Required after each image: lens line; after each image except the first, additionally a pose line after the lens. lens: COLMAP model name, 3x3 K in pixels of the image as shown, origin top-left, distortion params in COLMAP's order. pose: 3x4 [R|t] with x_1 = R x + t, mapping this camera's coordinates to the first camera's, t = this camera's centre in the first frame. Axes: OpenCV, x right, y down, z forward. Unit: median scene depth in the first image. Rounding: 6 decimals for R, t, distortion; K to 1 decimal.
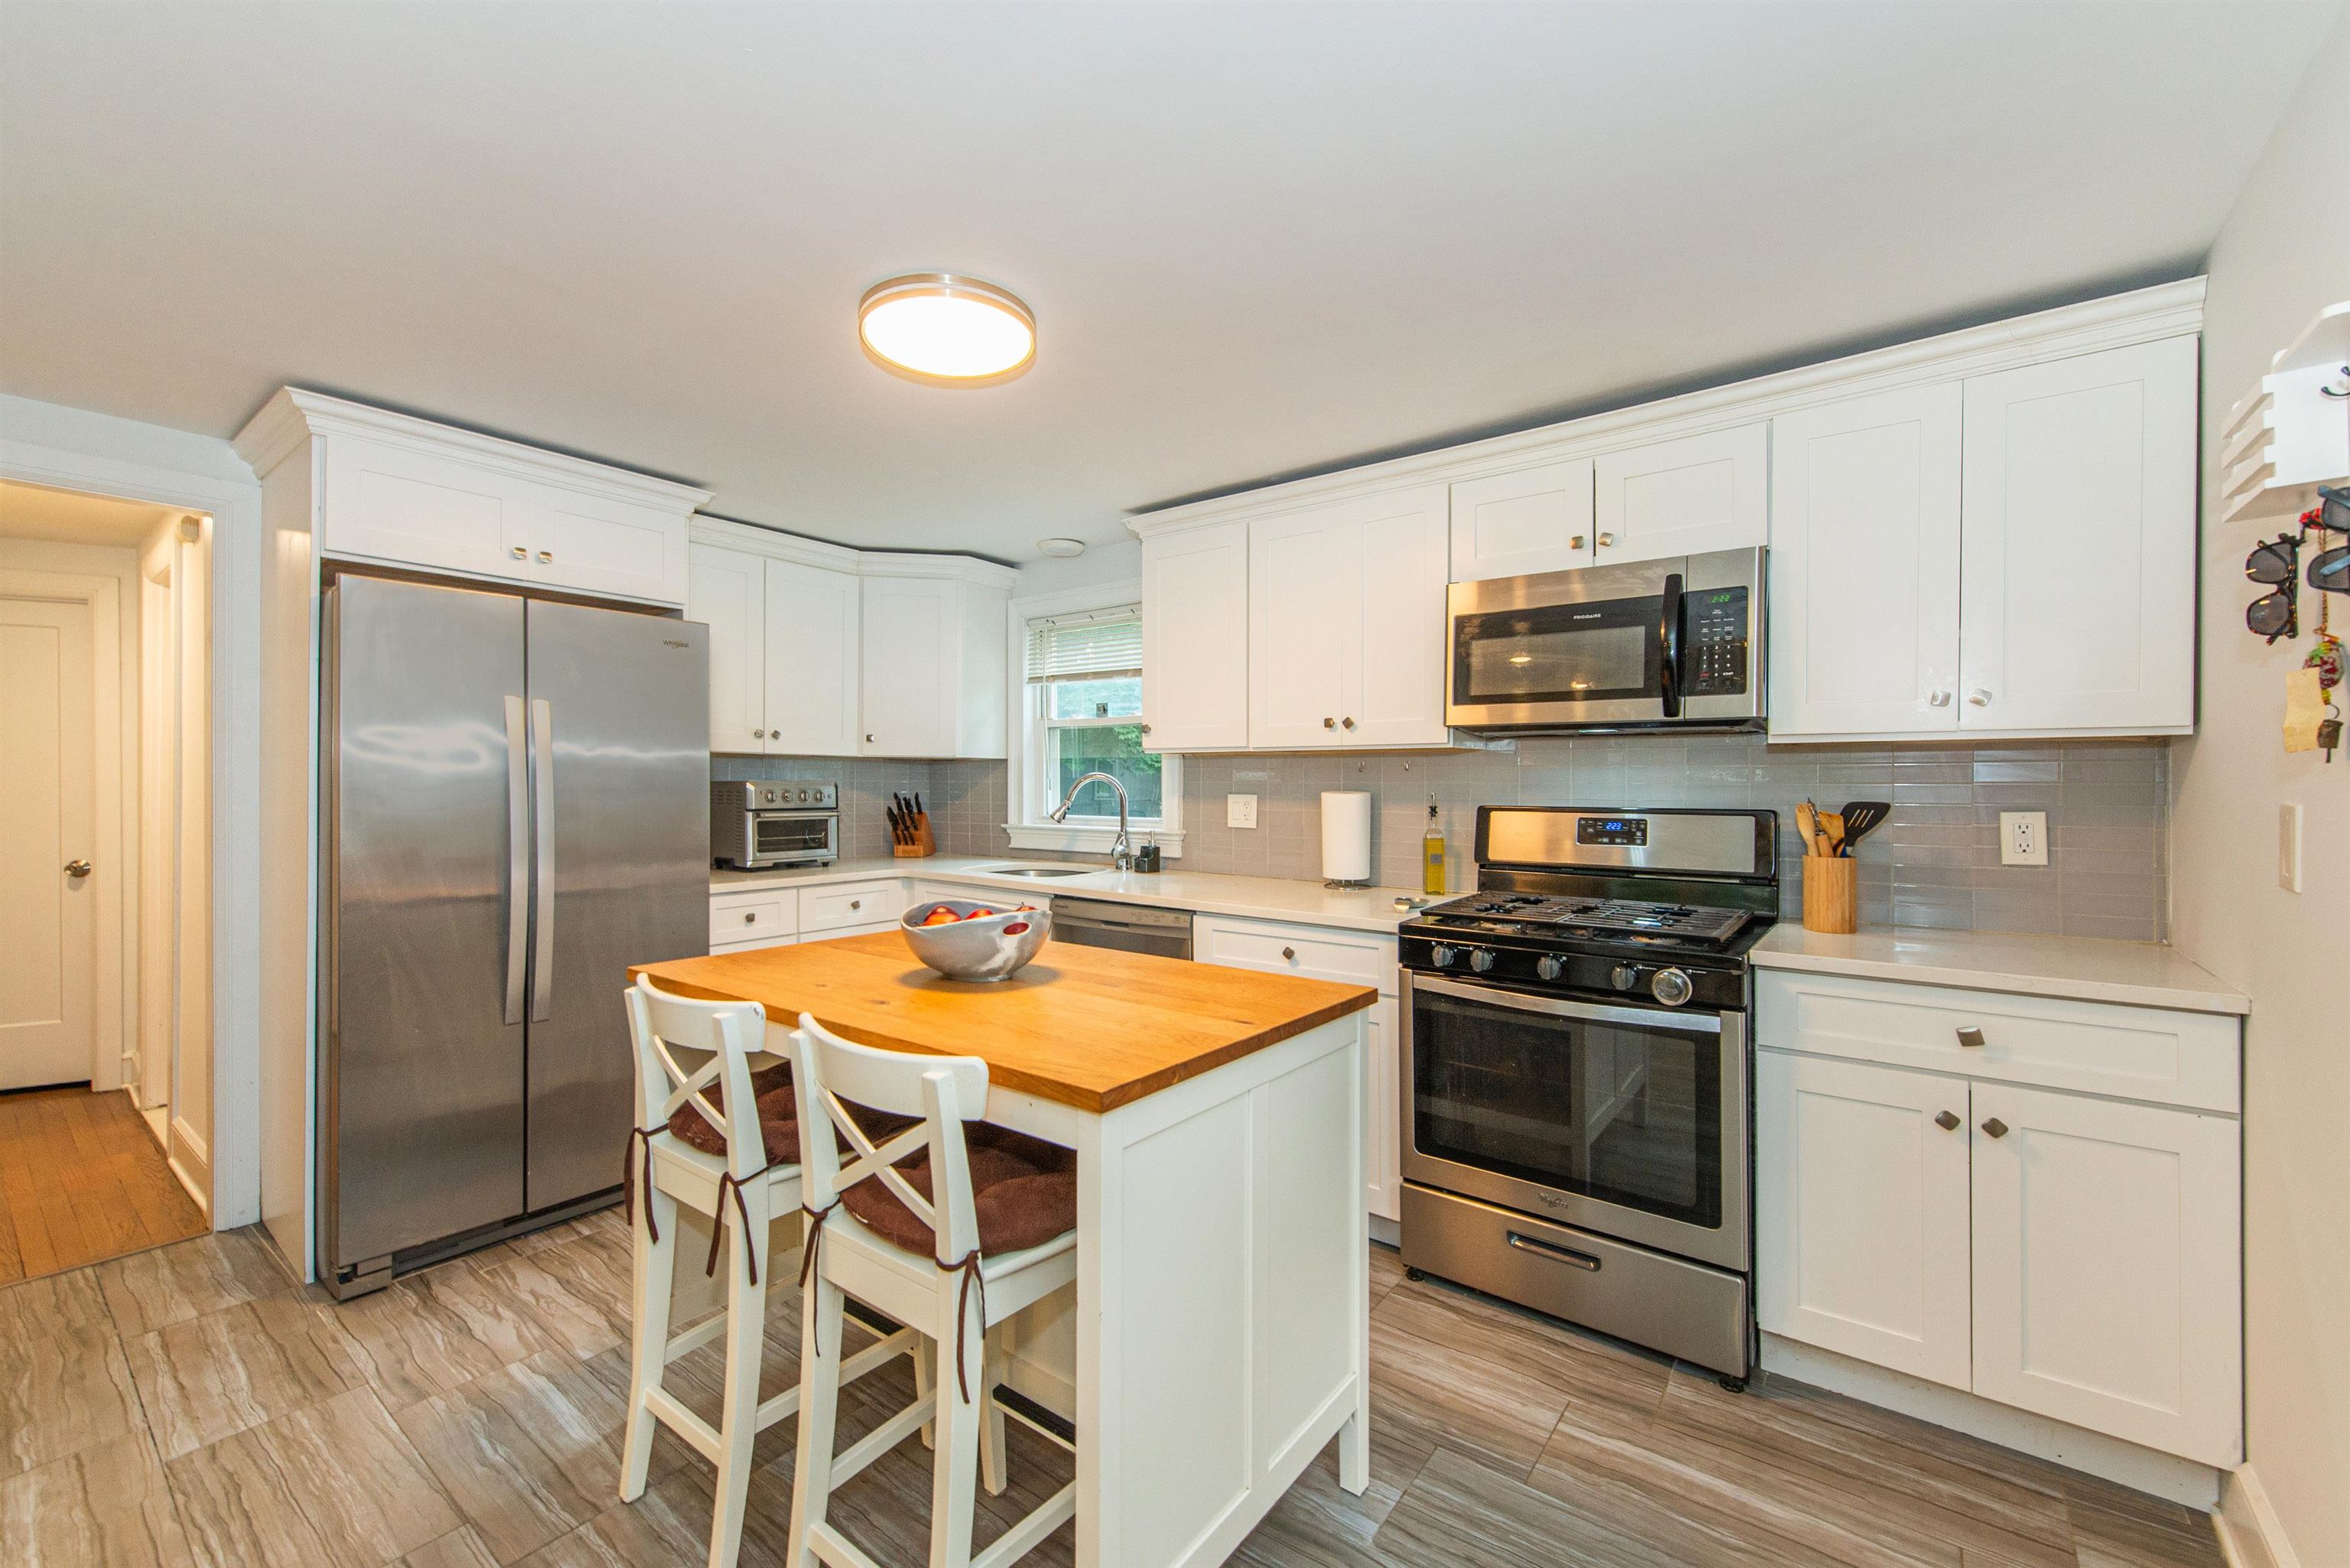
lens RADIAL K [[957.8, 0, 1146.9], [0, 957.8, 778.6], [0, 0, 1]] dist [0.009644, -0.001885]
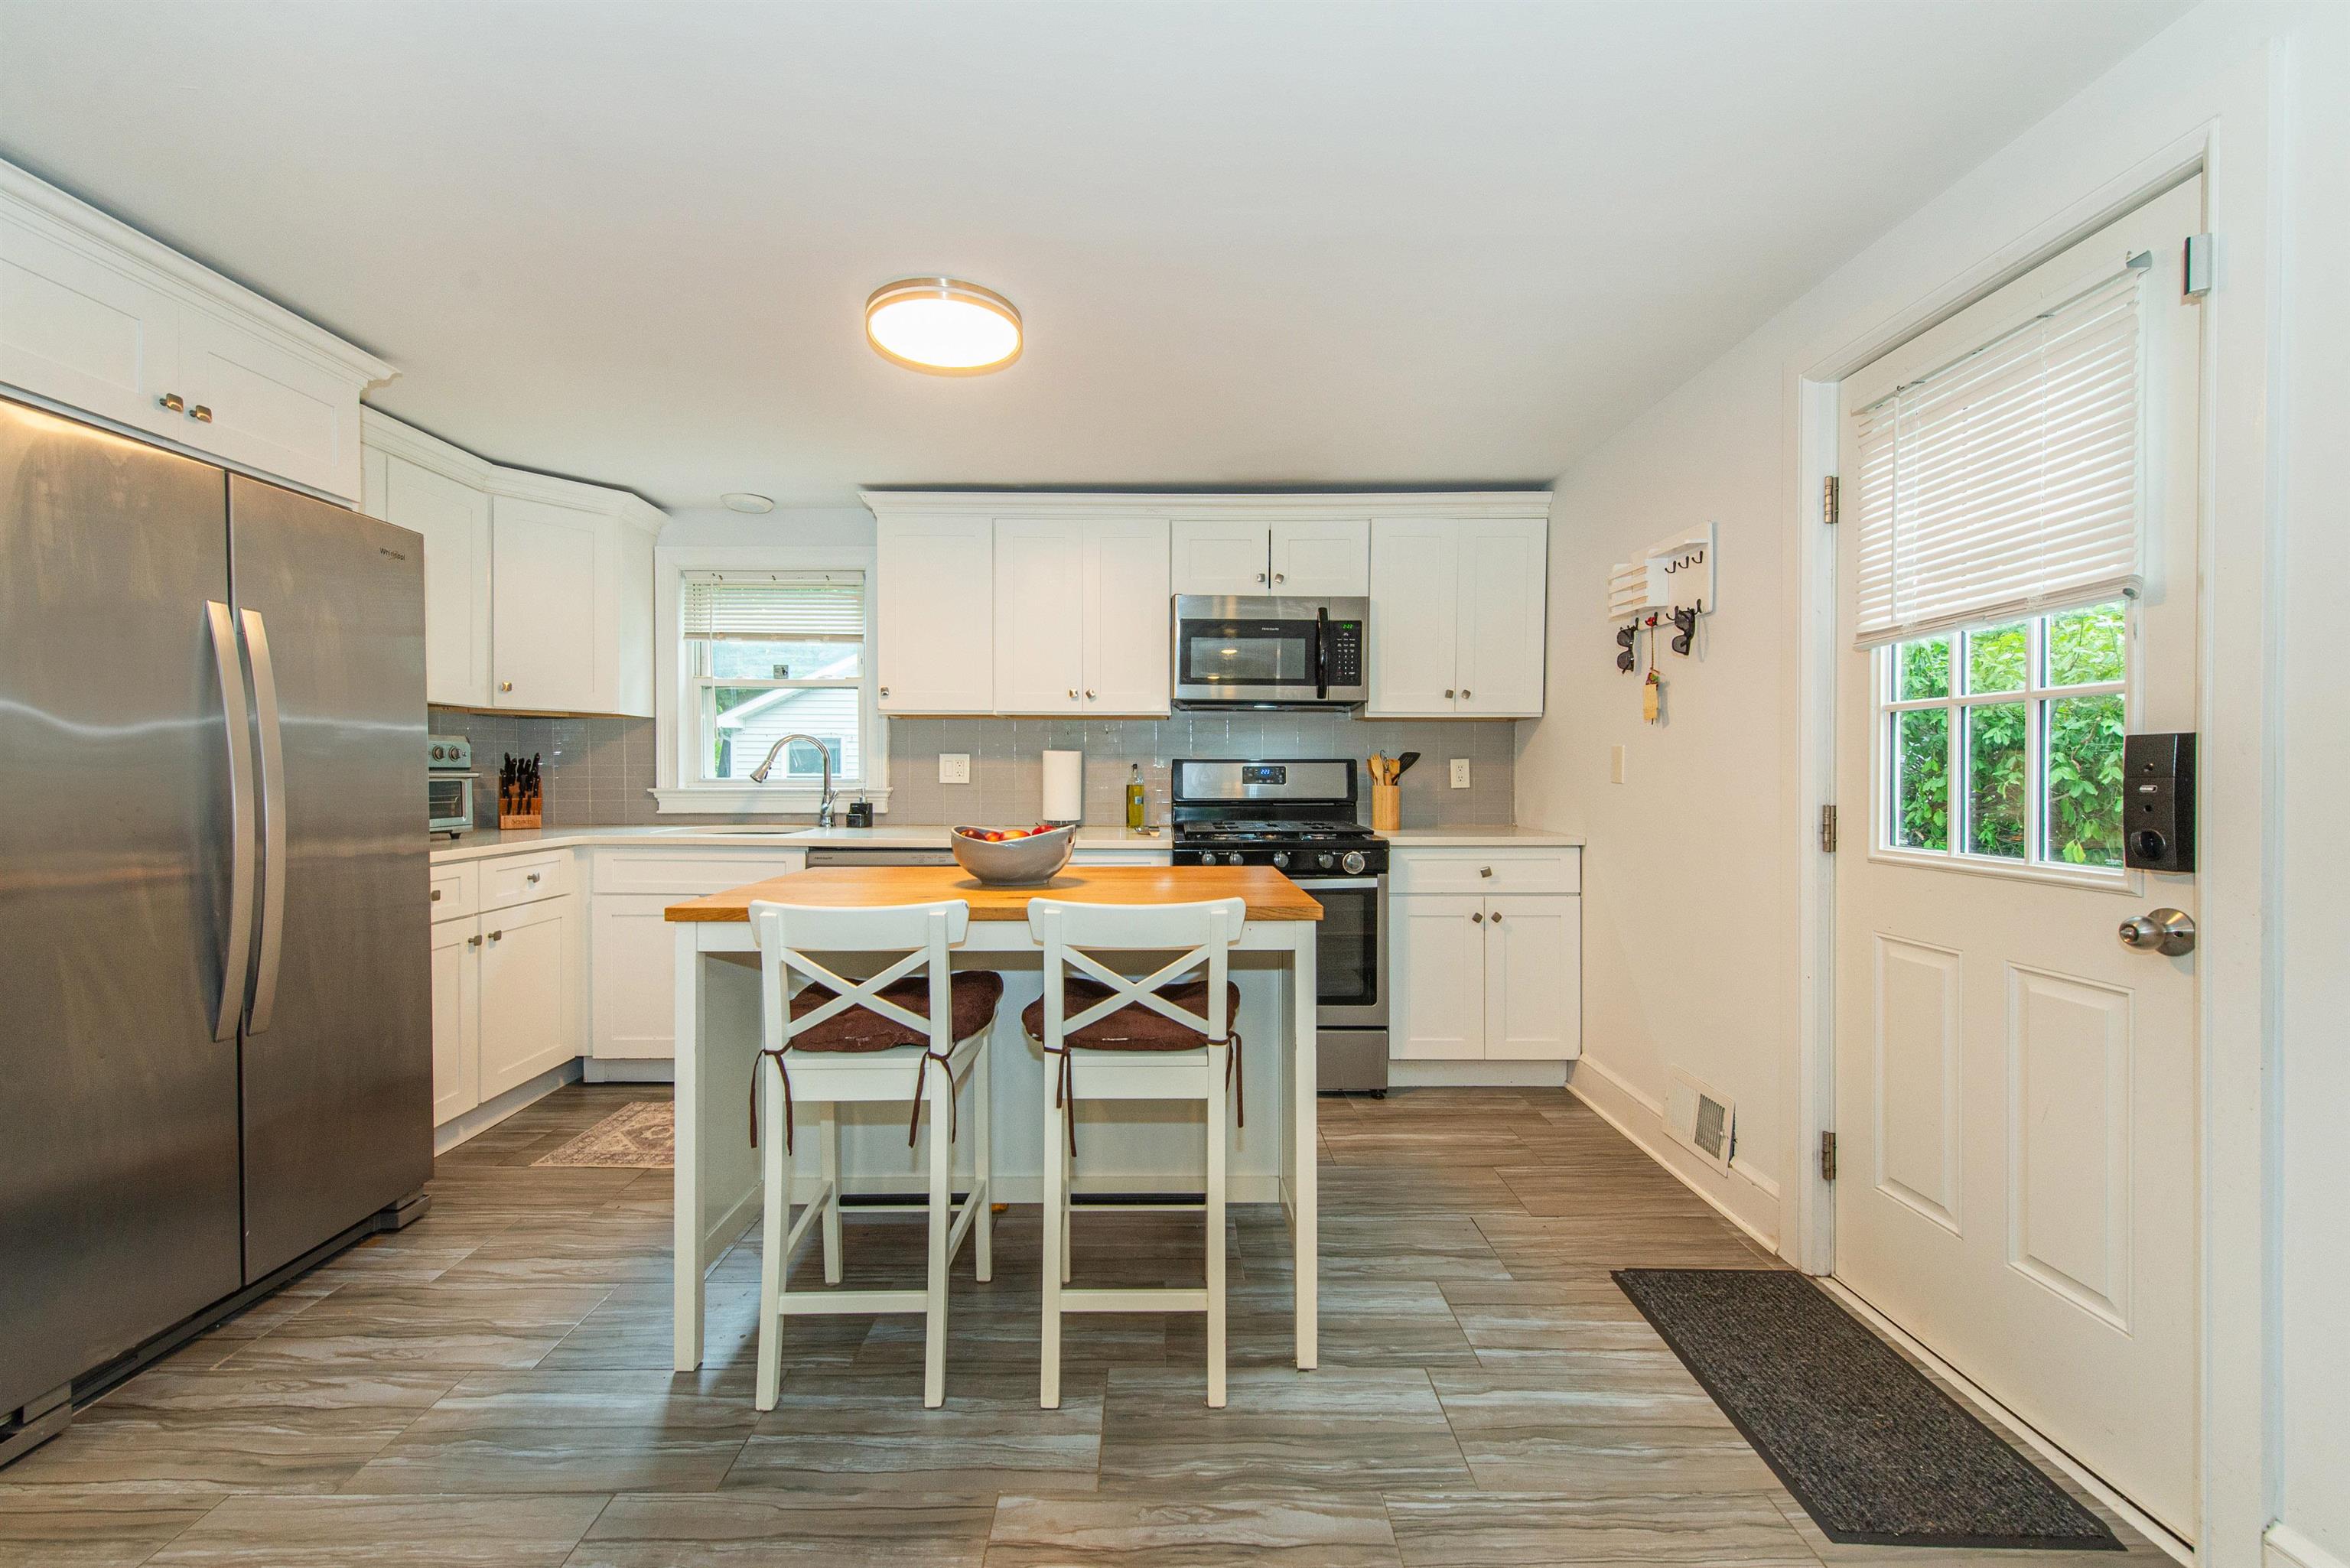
lens RADIAL K [[927.7, 0, 1165.3], [0, 927.7, 774.6], [0, 0, 1]] dist [0.011022, -0.000351]
pose [[0.783186, -0.005832, 0.621760, -0.543057], [-0.001485, 0.999936, 0.011250, 0.039521], [-0.621786, -0.009734, 0.783127, -0.025753]]
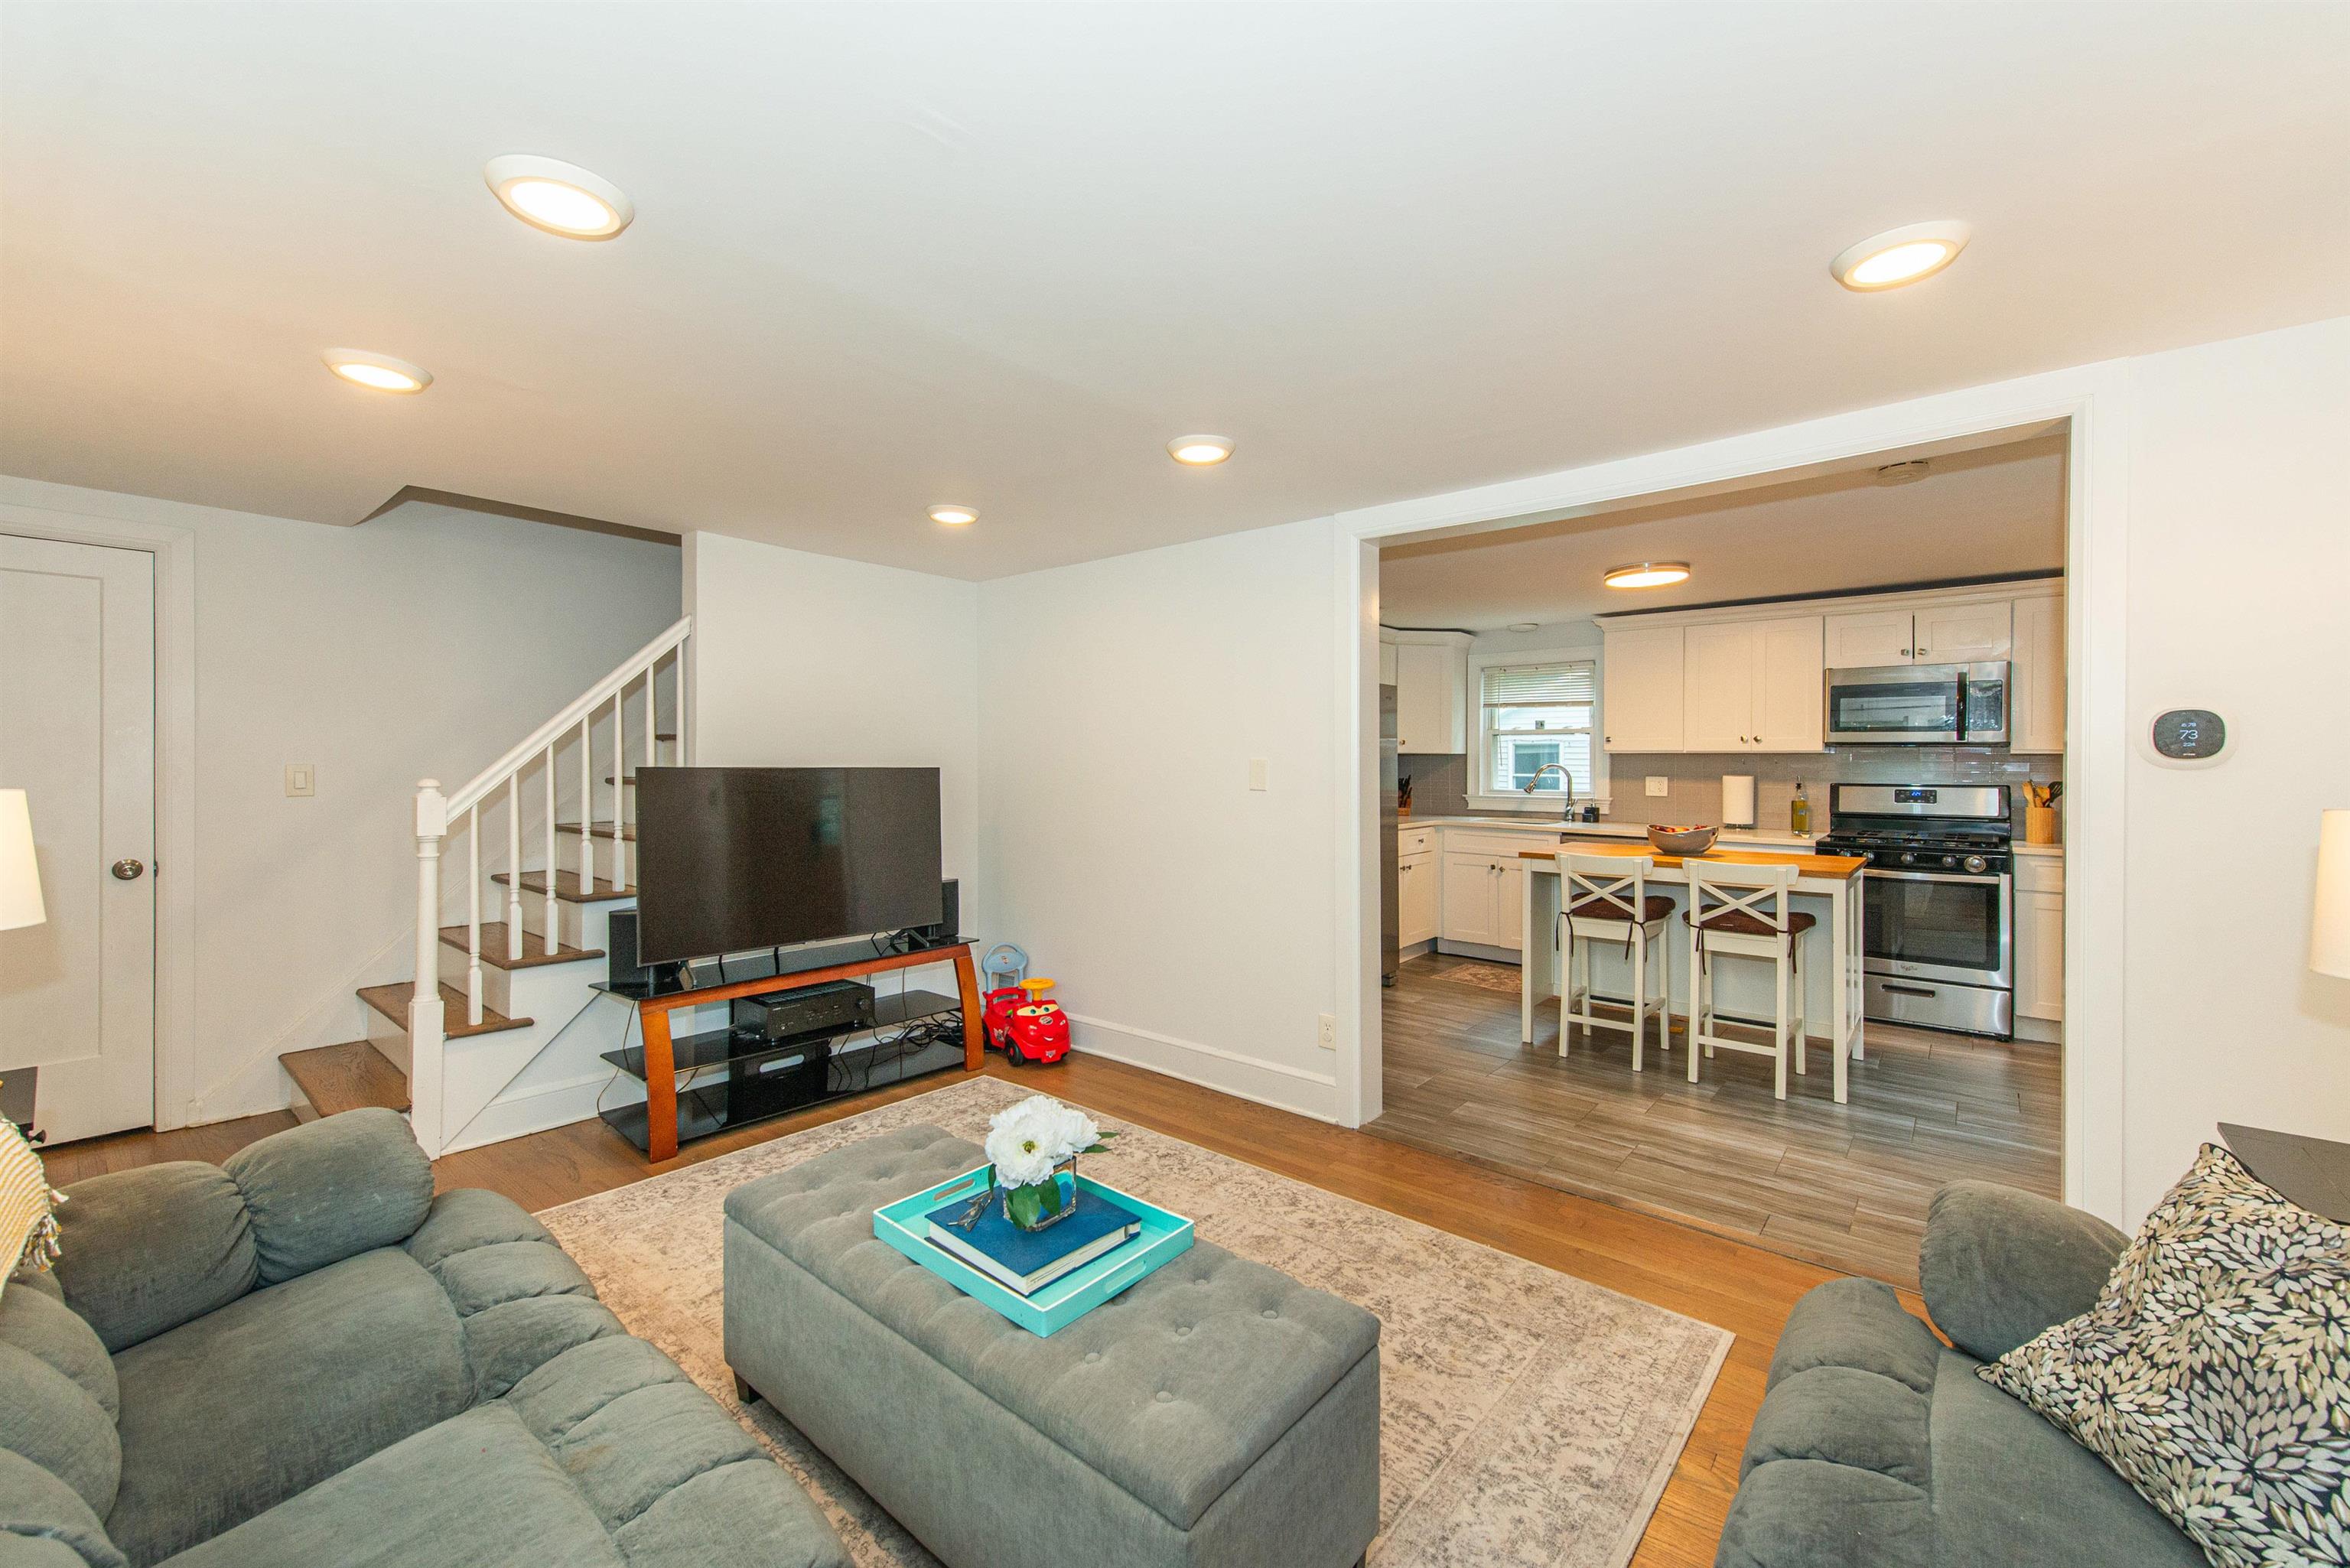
lens RADIAL K [[927.7, 0, 1167.4], [0, 927.7, 765.0], [0, 0, 1]] dist [0.011022, -0.000351]
pose [[0.998562, -0.003137, -0.053519, -0.964846], [0.003619, 0.999954, 0.008912, -0.032167], [0.053489, -0.009093, 0.998527, -1.009958]]
